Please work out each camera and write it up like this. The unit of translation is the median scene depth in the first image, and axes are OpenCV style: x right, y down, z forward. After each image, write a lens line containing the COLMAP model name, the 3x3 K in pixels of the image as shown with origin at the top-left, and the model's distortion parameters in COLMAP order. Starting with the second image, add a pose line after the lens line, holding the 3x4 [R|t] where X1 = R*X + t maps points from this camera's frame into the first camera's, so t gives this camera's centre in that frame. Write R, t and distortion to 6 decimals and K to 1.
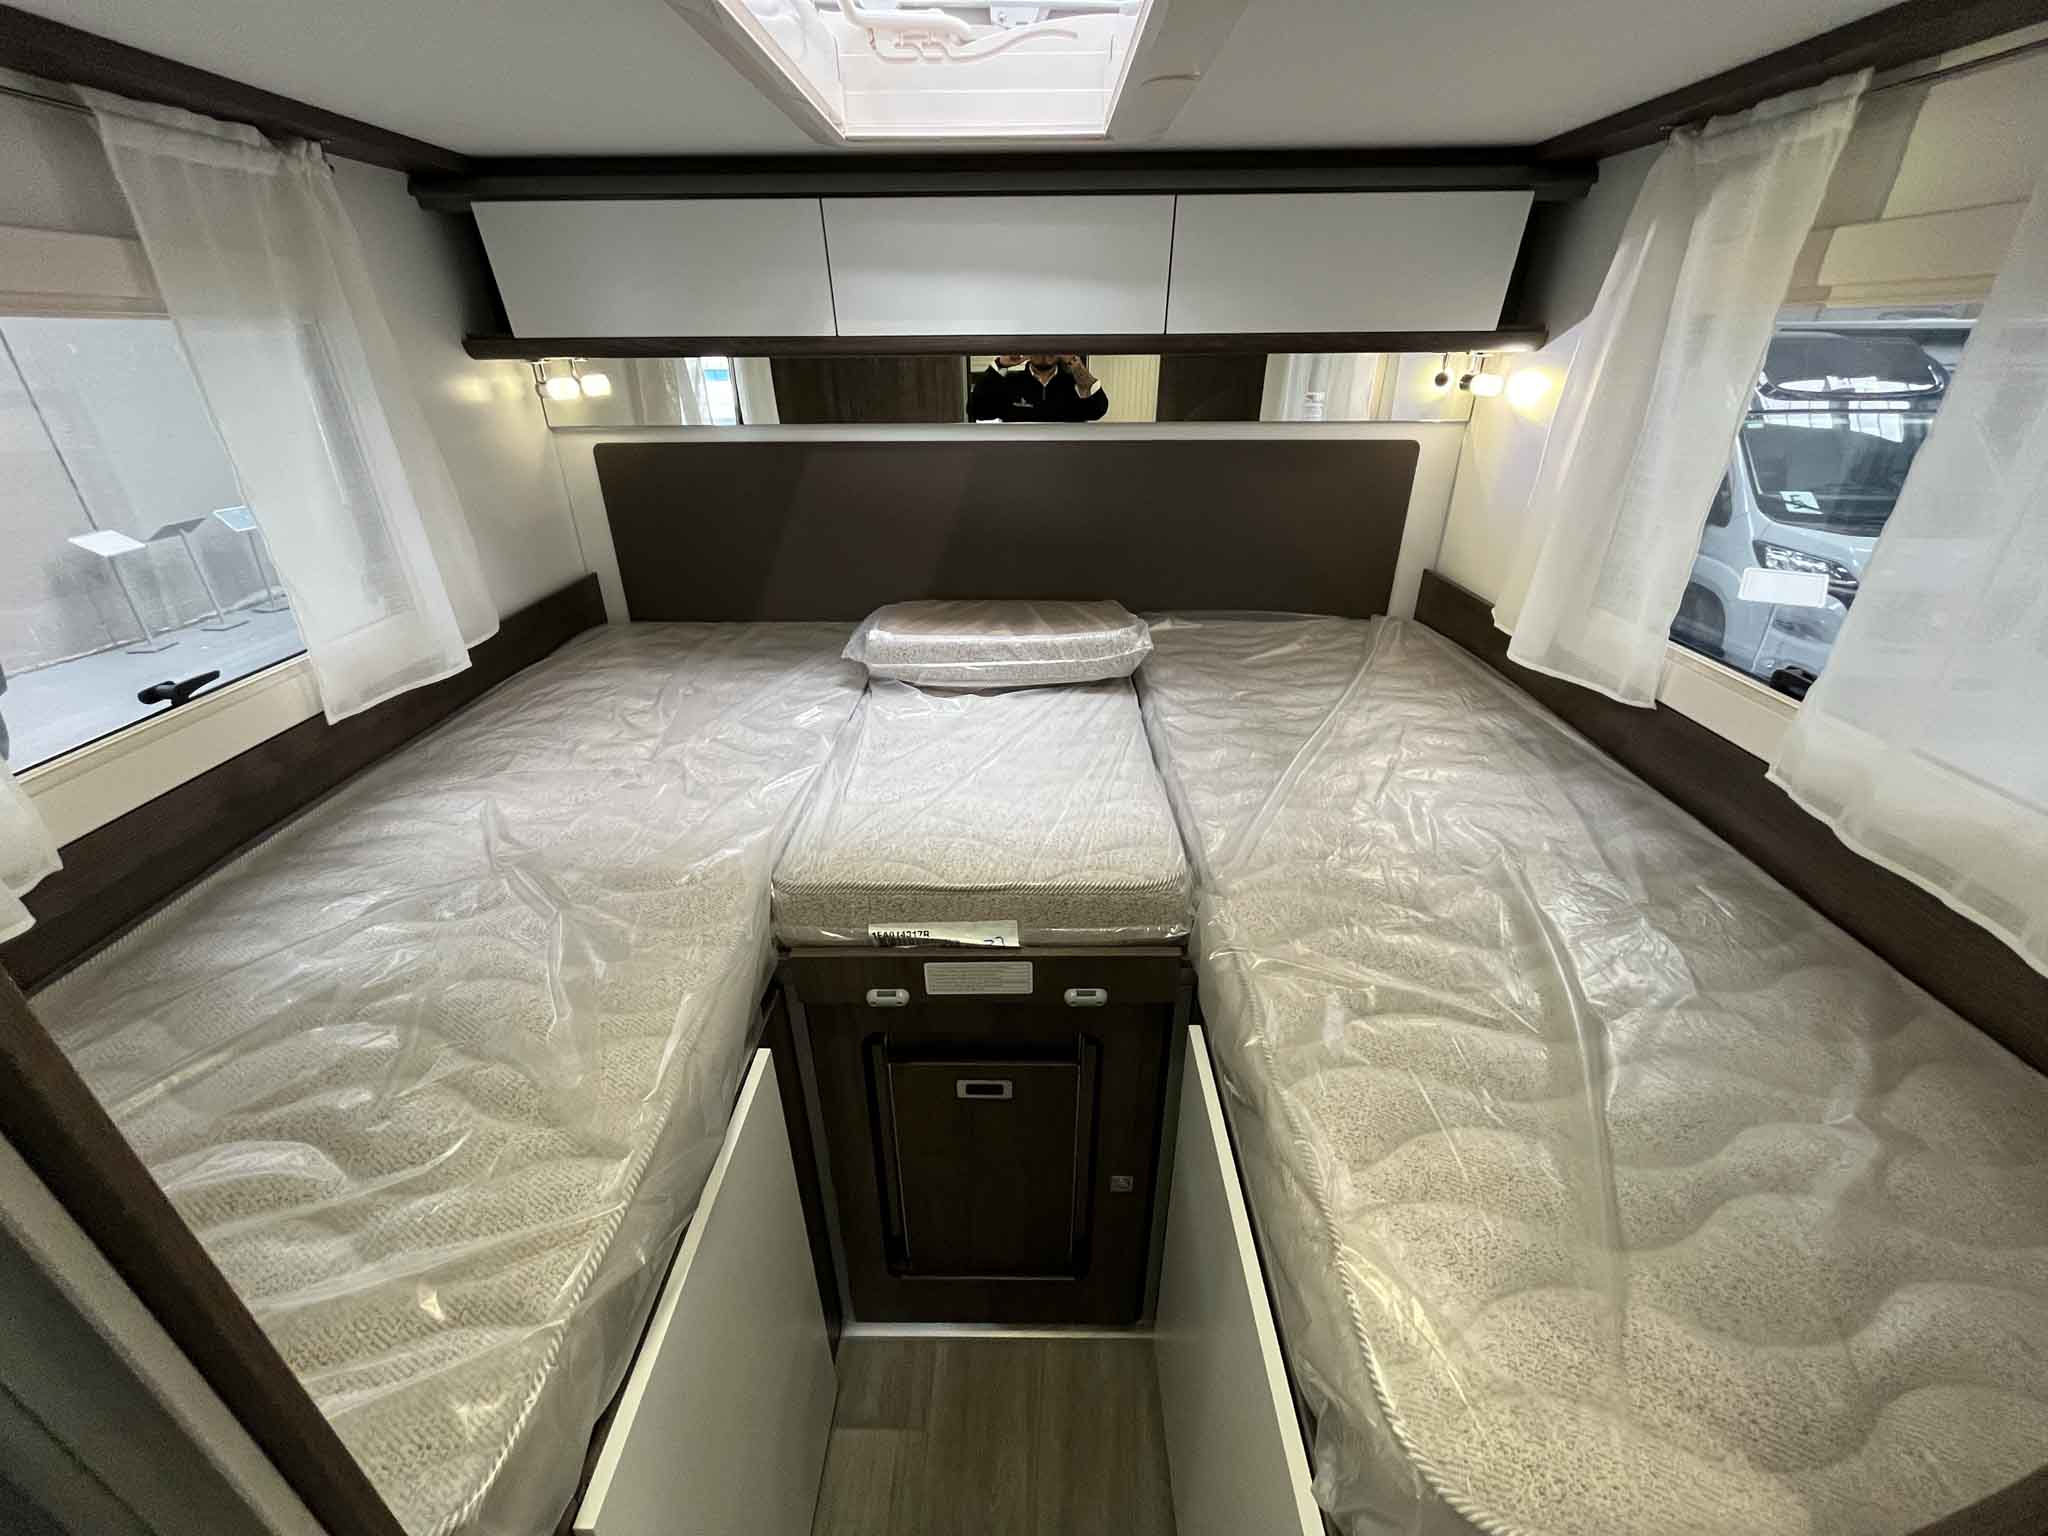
lens RADIAL K [[834.4, 0, 1022.4], [0, 834.4, 771.3], [0, 0, 1]] dist [0.000599, -0.001664]
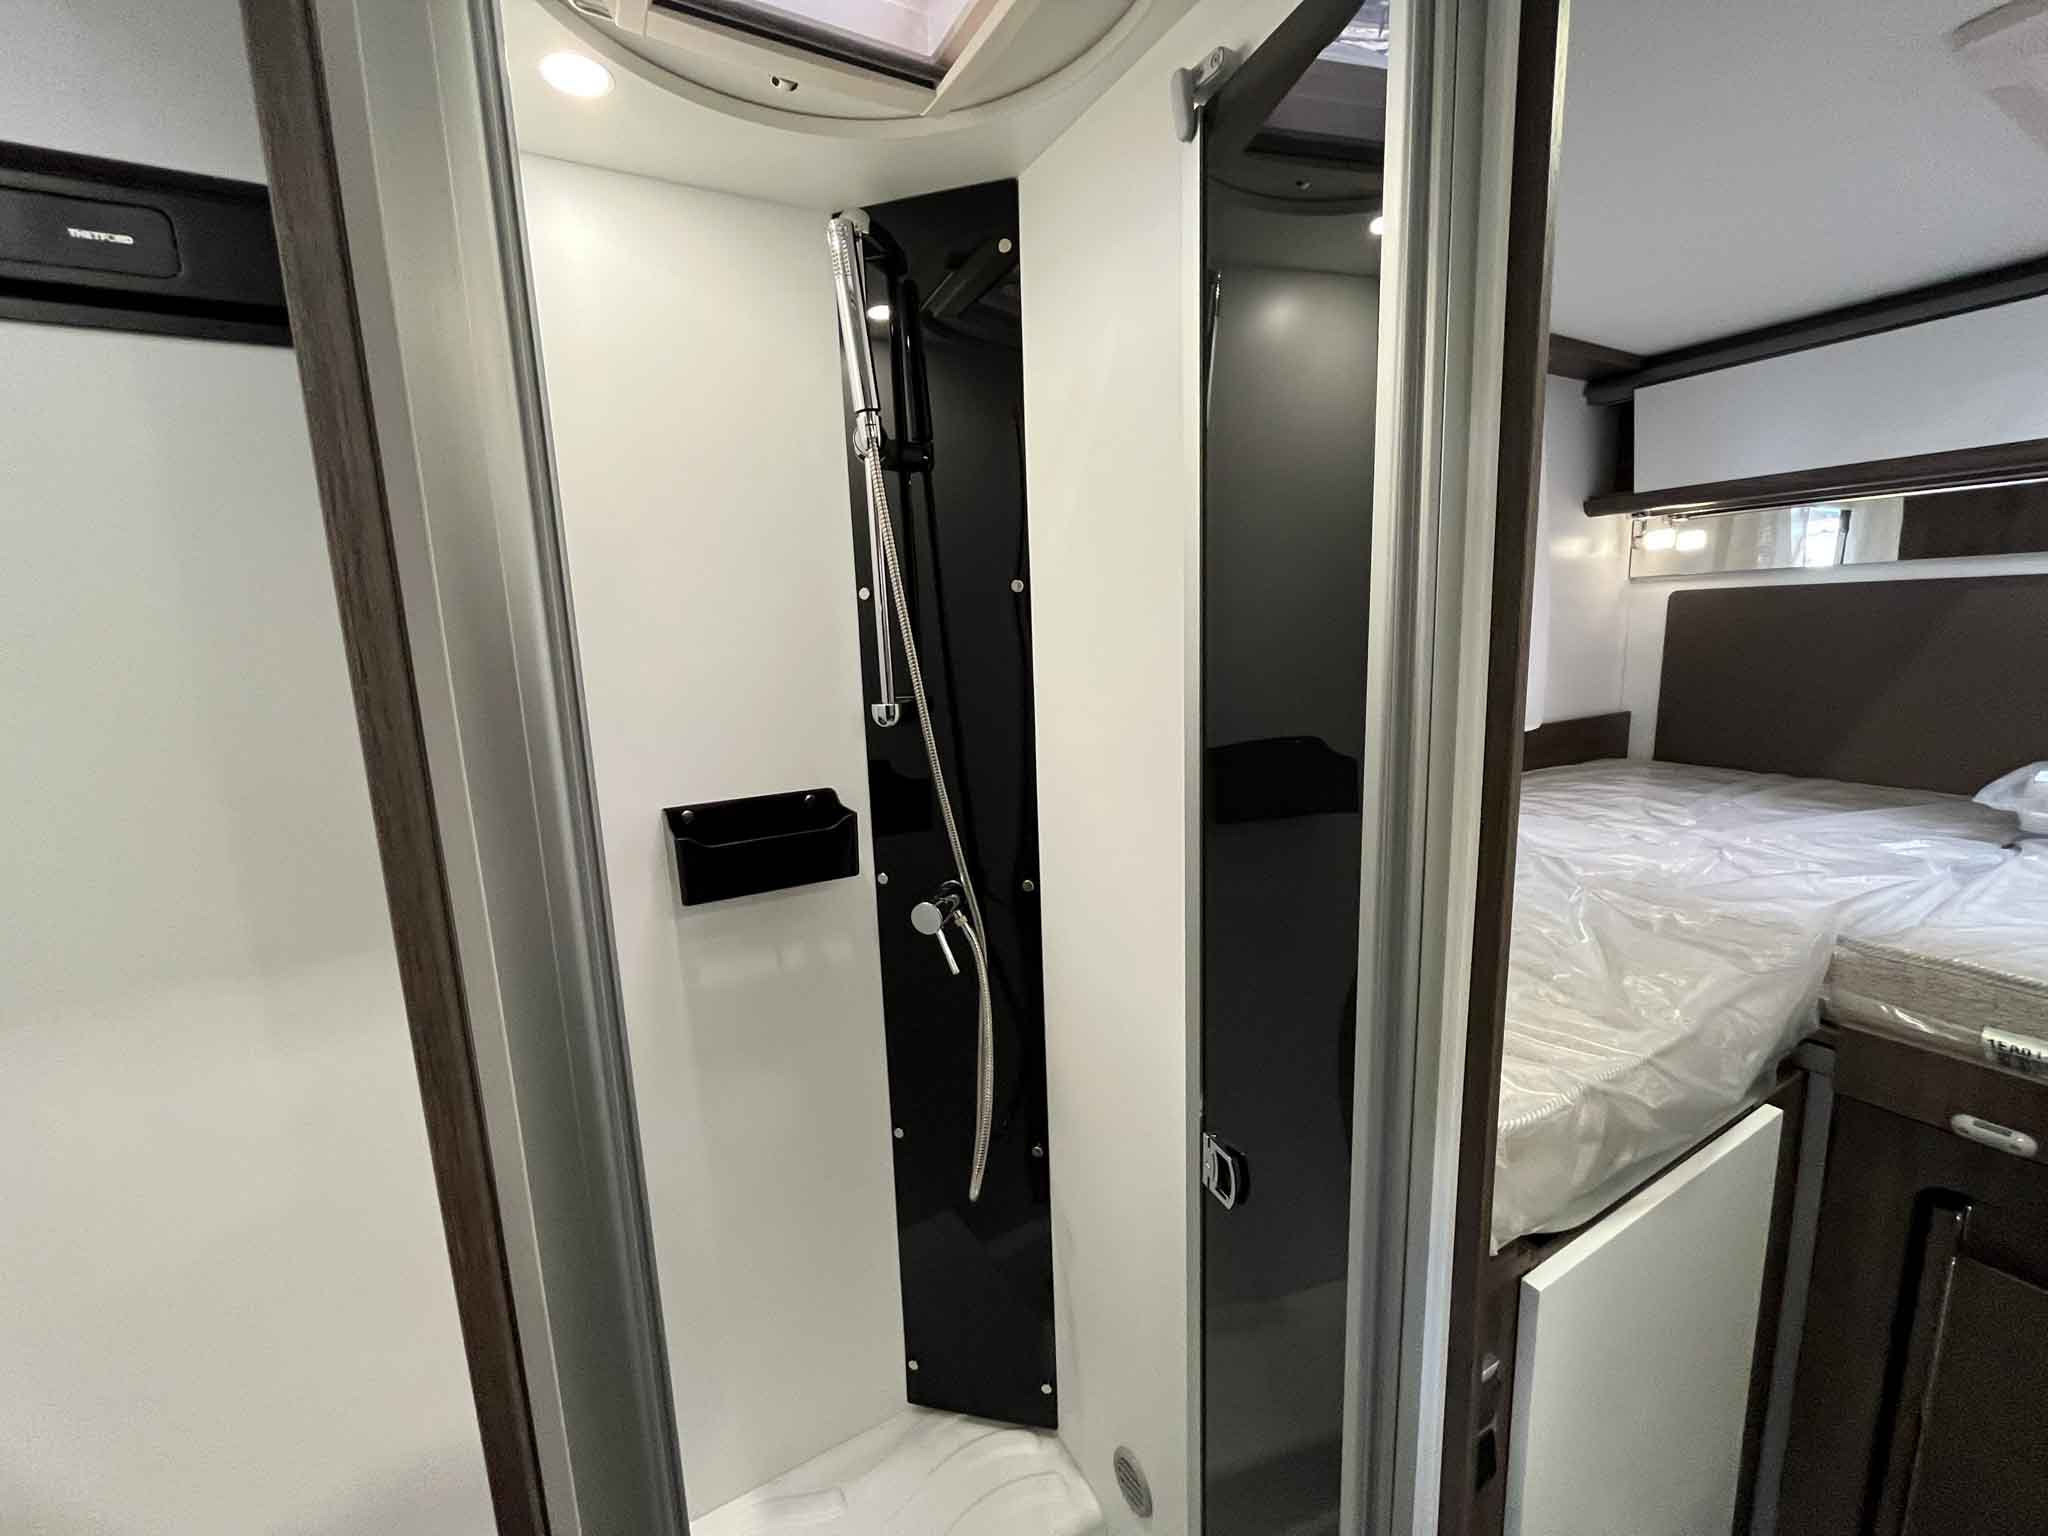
lens RADIAL K [[834.4, 0, 1020.2], [0, 834.4, 759.5], [0, 0, 1]] dist [0.000599, -0.001664]
pose [[0.503289, 0.130070, -0.854272, -0.003549], [-0.362049, 0.929391, -0.071791, 0.288964], [0.784615, 0.345420, 0.514844, -0.178979]]
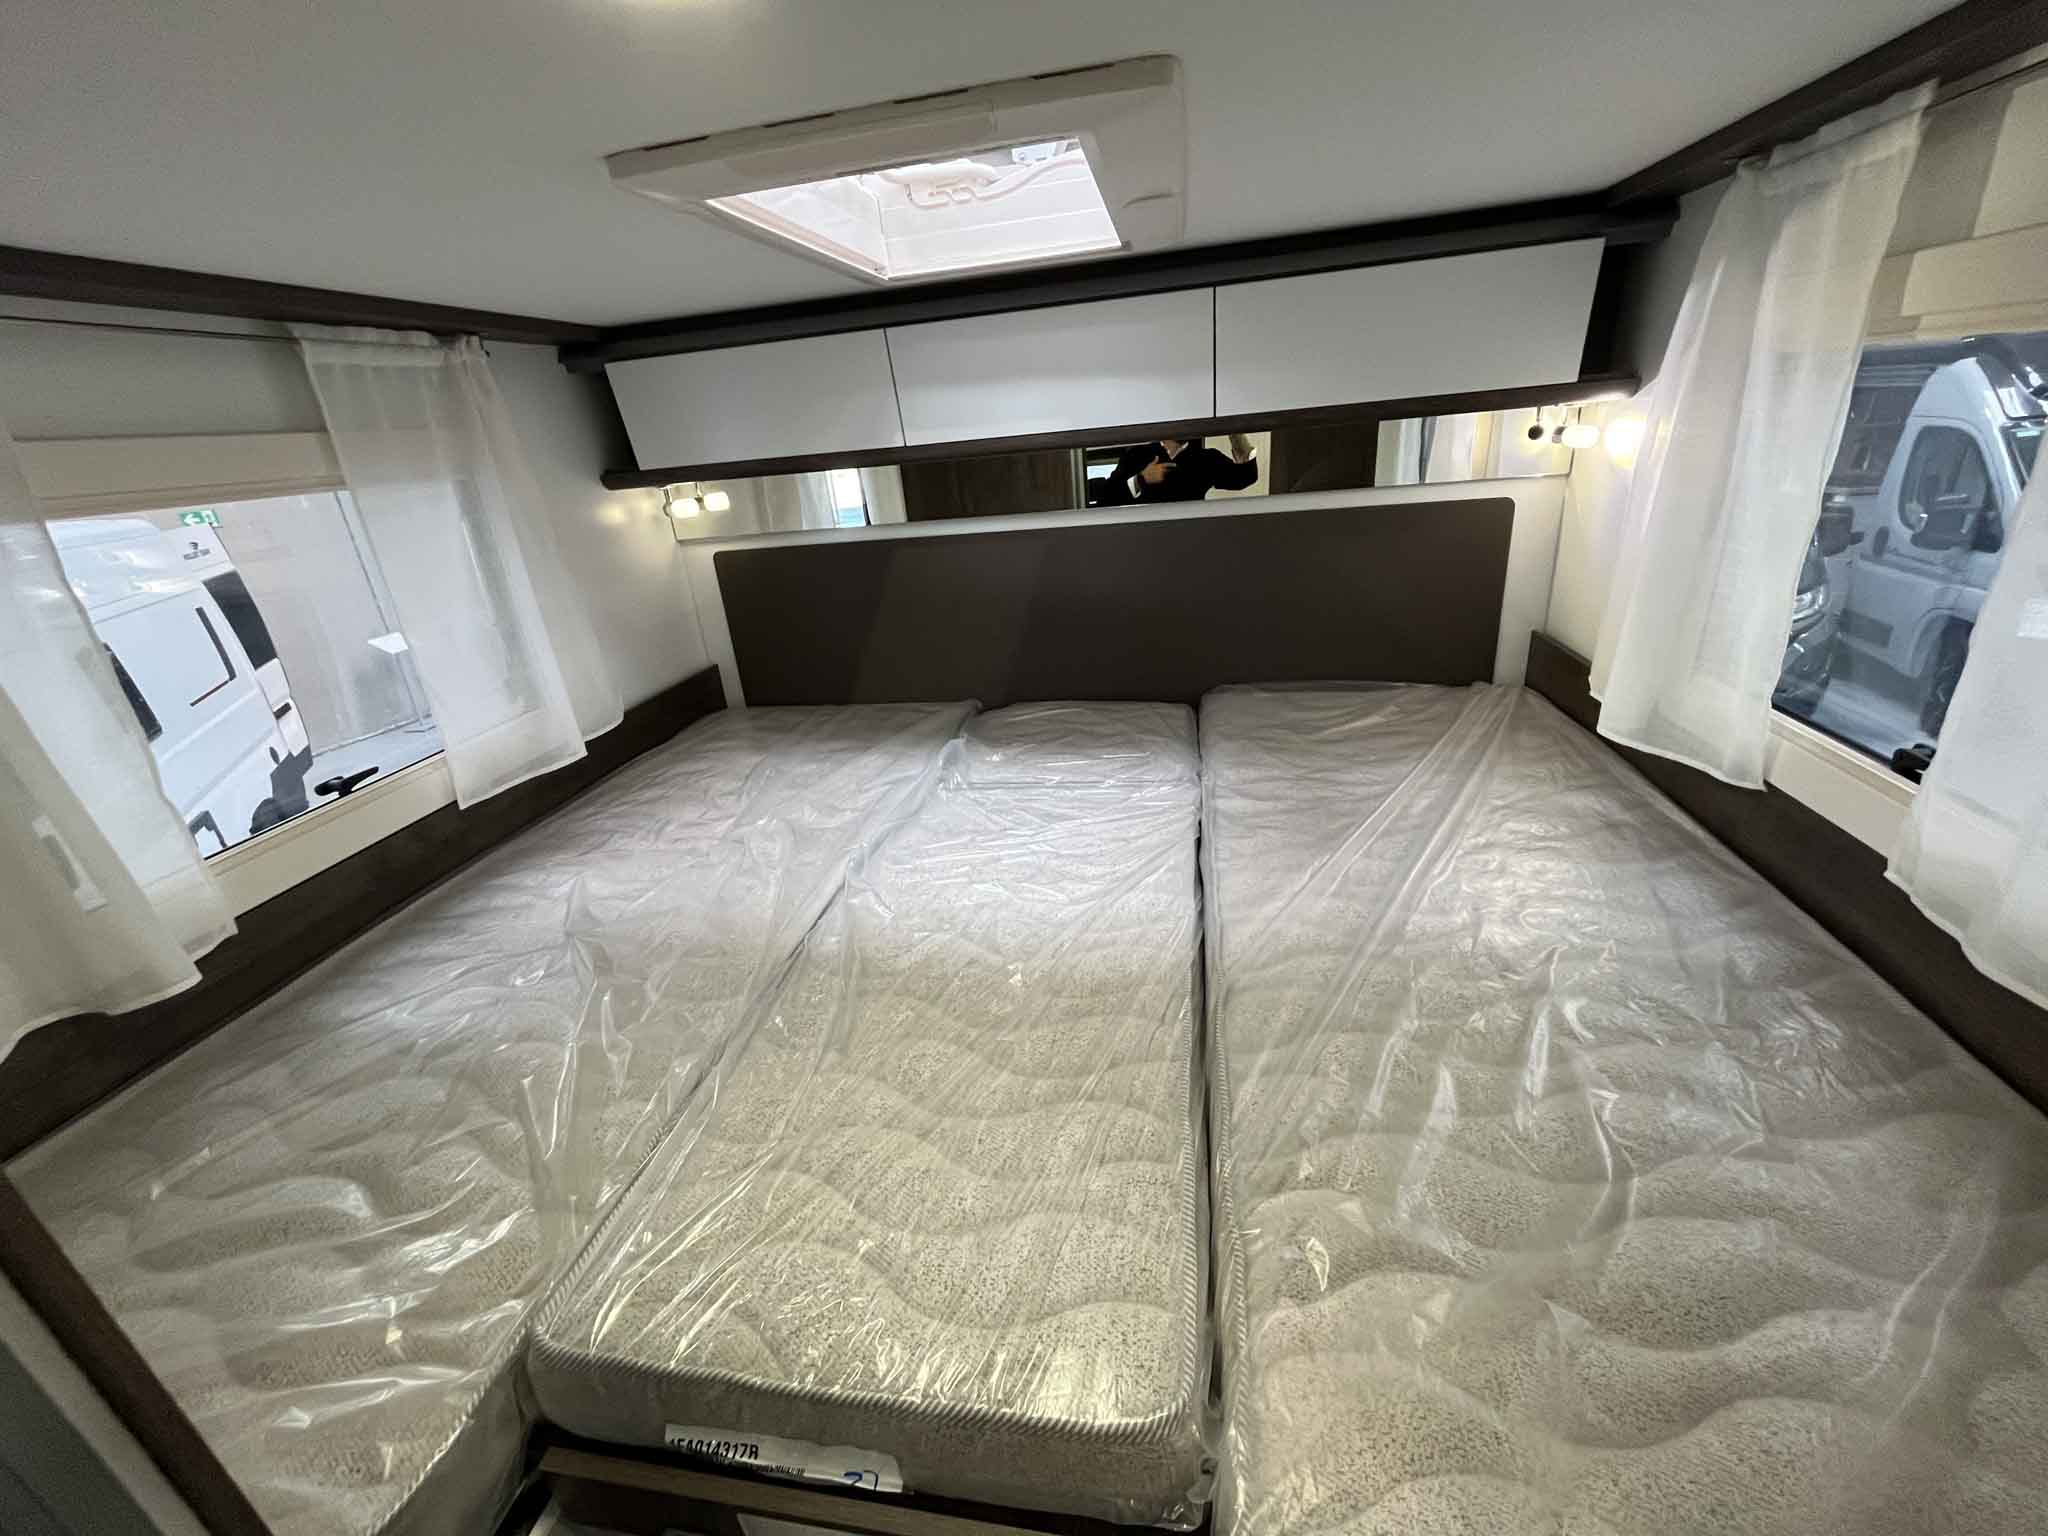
lens RADIAL K [[834.4, 0, 1019.3], [0, 834.4, 772.8], [0, 0, 1]] dist [0.000599, -0.001664]
pose [[0.980982, -0.008056, -0.193932, 0.174727], [-0.005647, 0.997531, -0.070003, -0.030461], [0.194017, 0.069767, 0.978514, -0.003966]]
